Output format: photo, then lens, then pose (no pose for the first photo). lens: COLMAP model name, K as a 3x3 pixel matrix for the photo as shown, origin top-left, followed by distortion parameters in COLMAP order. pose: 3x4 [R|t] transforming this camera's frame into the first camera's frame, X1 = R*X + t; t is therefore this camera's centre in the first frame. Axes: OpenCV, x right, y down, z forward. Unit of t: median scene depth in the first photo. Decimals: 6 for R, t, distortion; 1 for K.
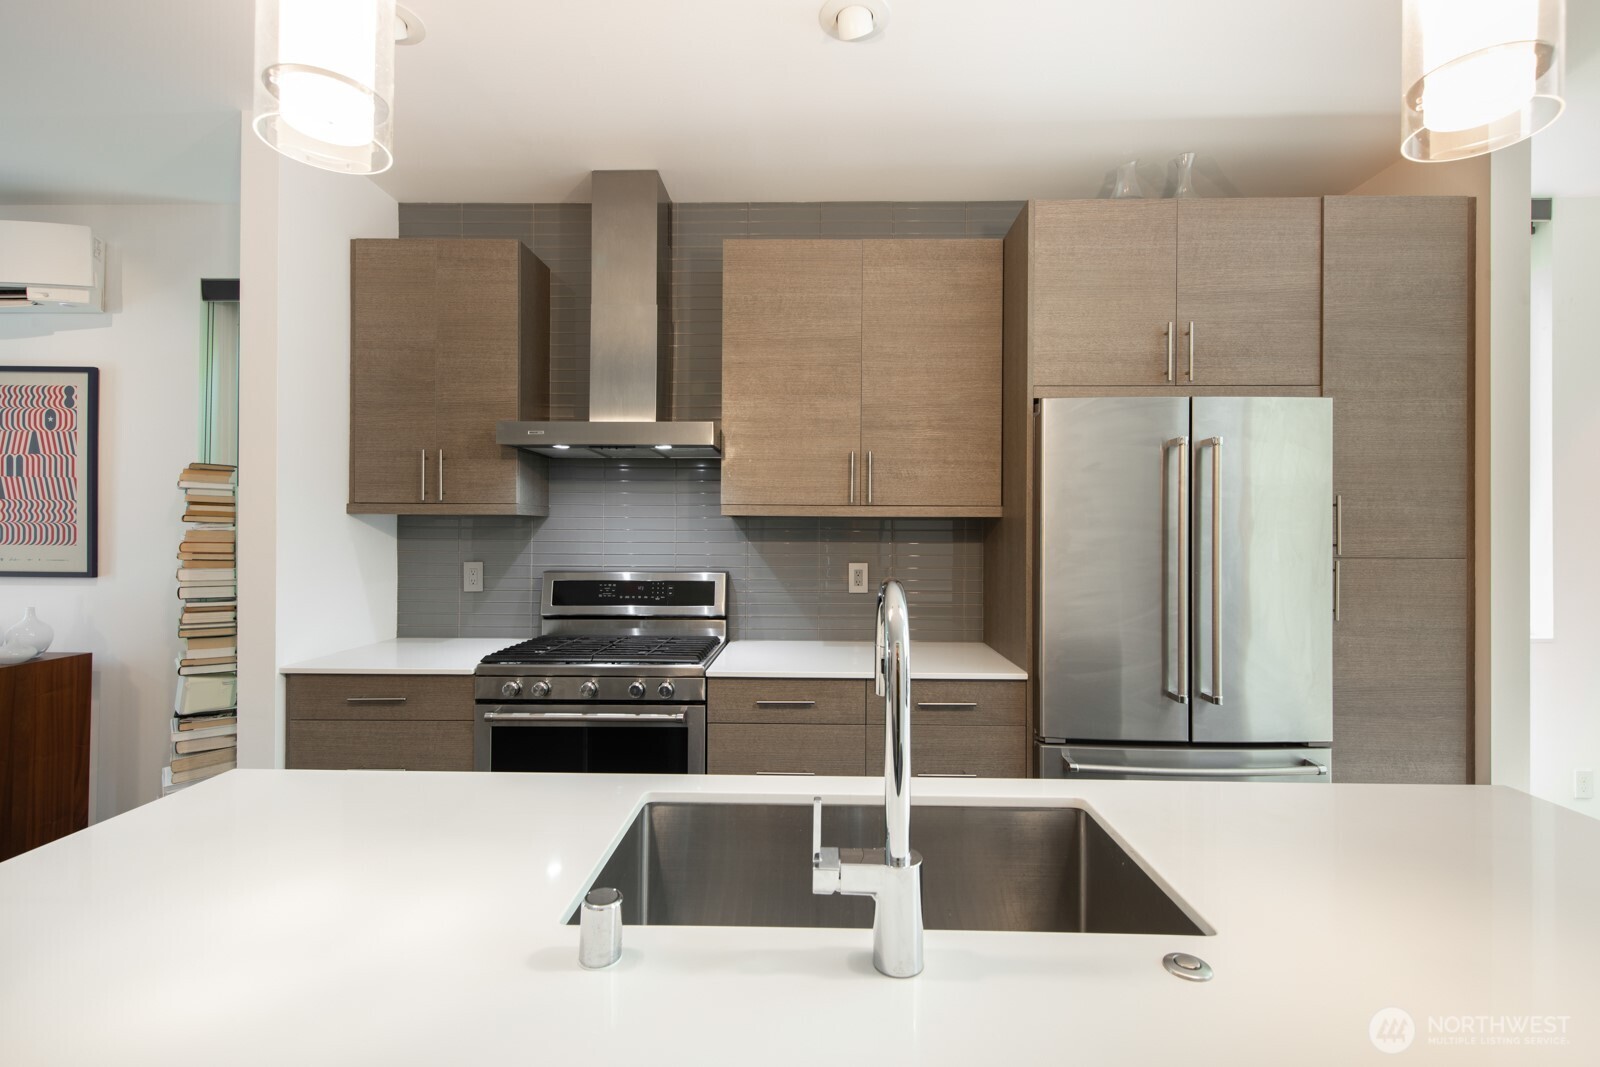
lens RADIAL K [[710.7, 0, 798.4], [0, 710.7, 527.4], [0, 0, 1]] dist [0.005193, -0.000061]
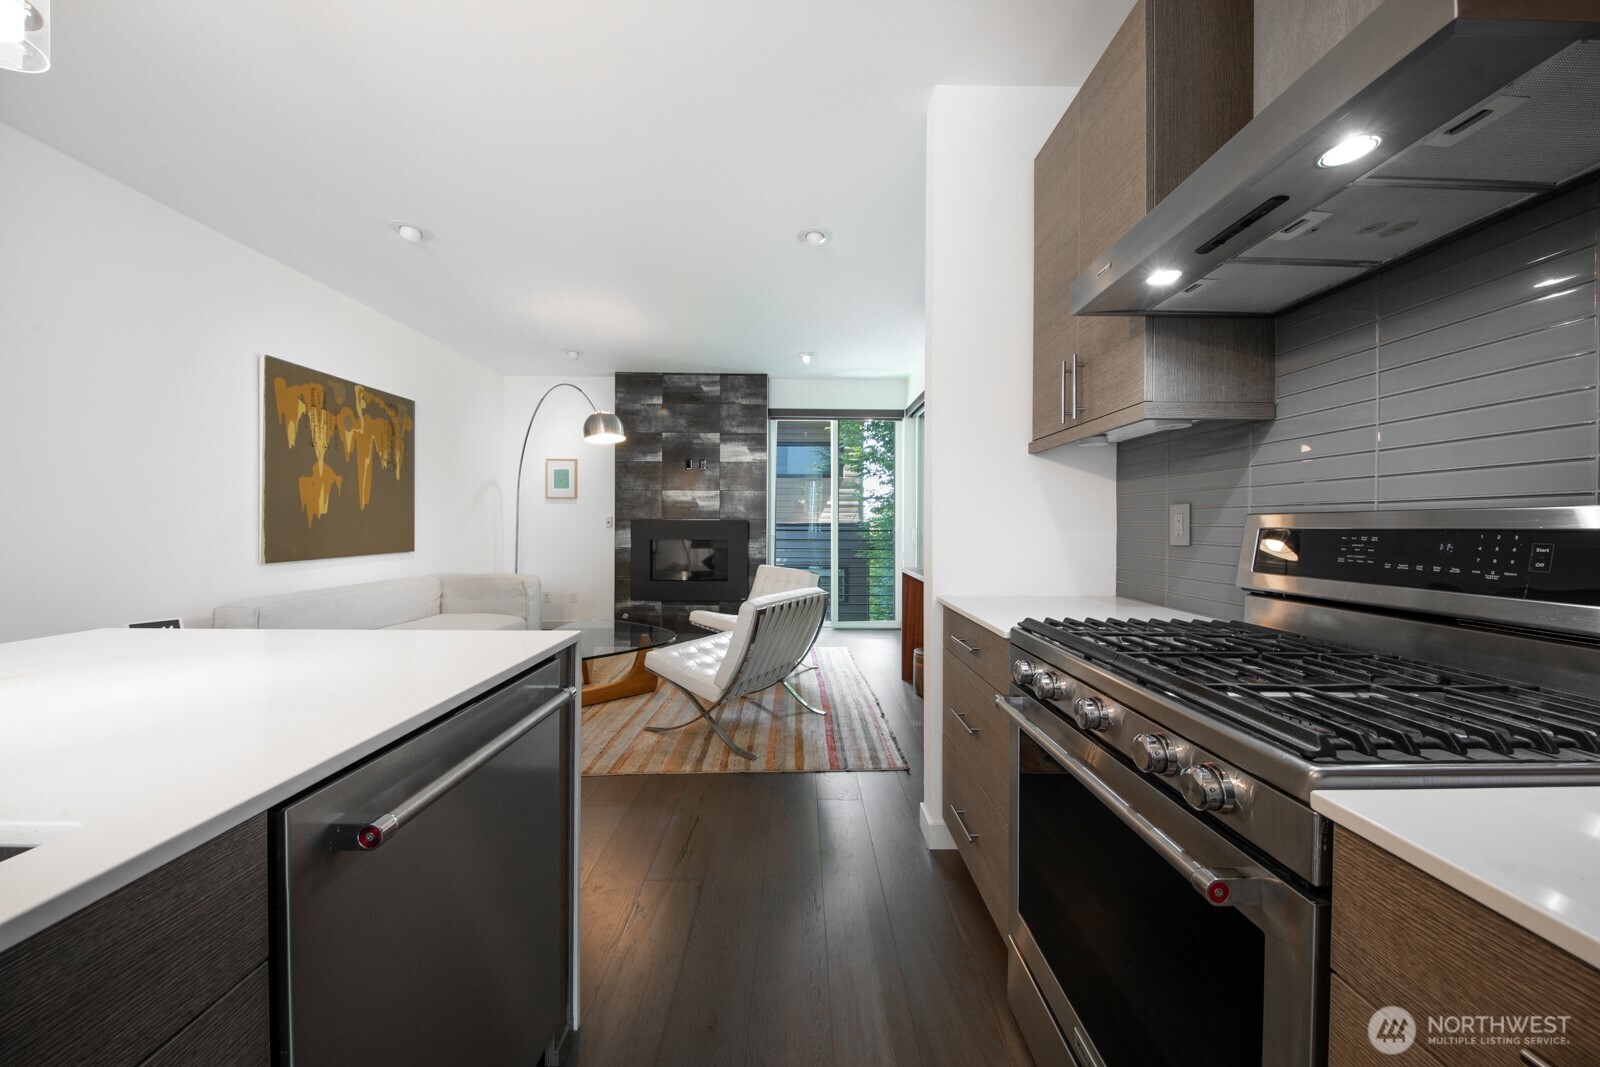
lens RADIAL K [[538.9, 0, 804.2], [0, 538.9, 528.5], [0, 0, 1]] dist [-0.000754, -0.000036]
pose [[0.027896, 0.003616, -0.999604, 0.073839], [0.003512, 0.999987, 0.003716, 0.069596], [0.999605, -0.003614, 0.027883, 0.603842]]
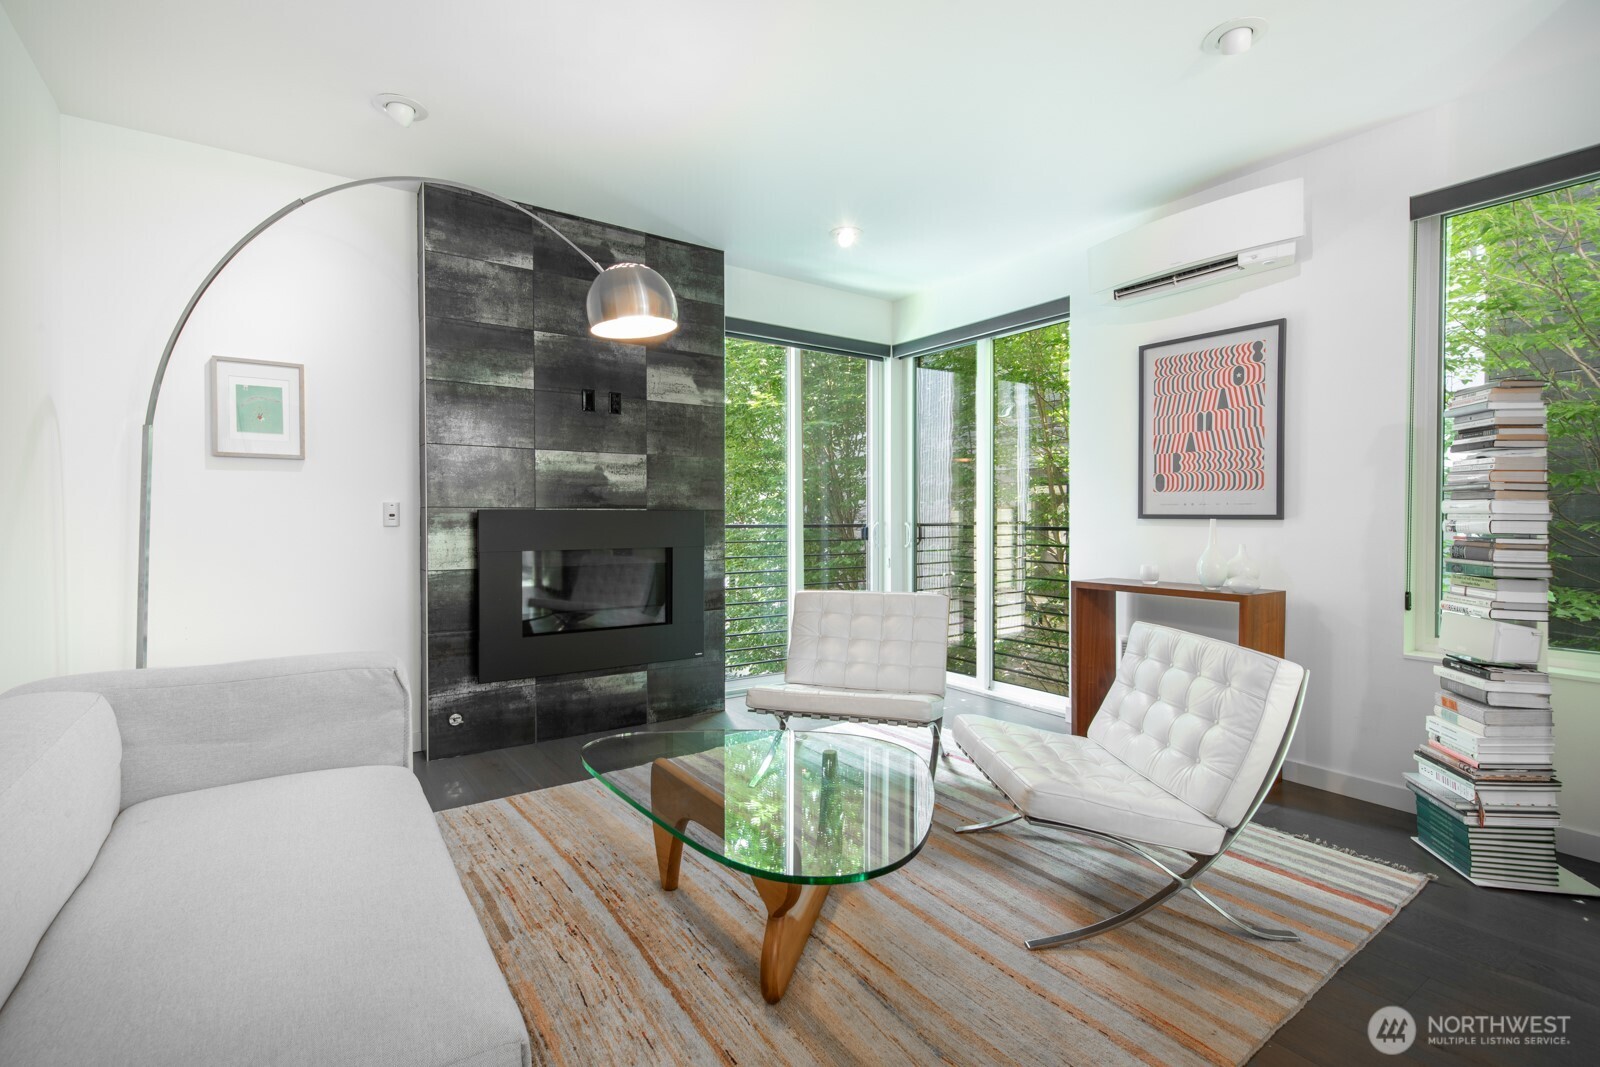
lens RADIAL K [[748.4, 0, 811.9], [0, 748.4, 527.0], [0, 0, 1]] dist [0.006470, 0.000646]
pose [[0.591571, 0.005904, -0.806231, -0.518014], [0.009337, 0.999856, 0.014172, 0.059960], [0.806199, -0.015911, 0.591430, -0.214128]]
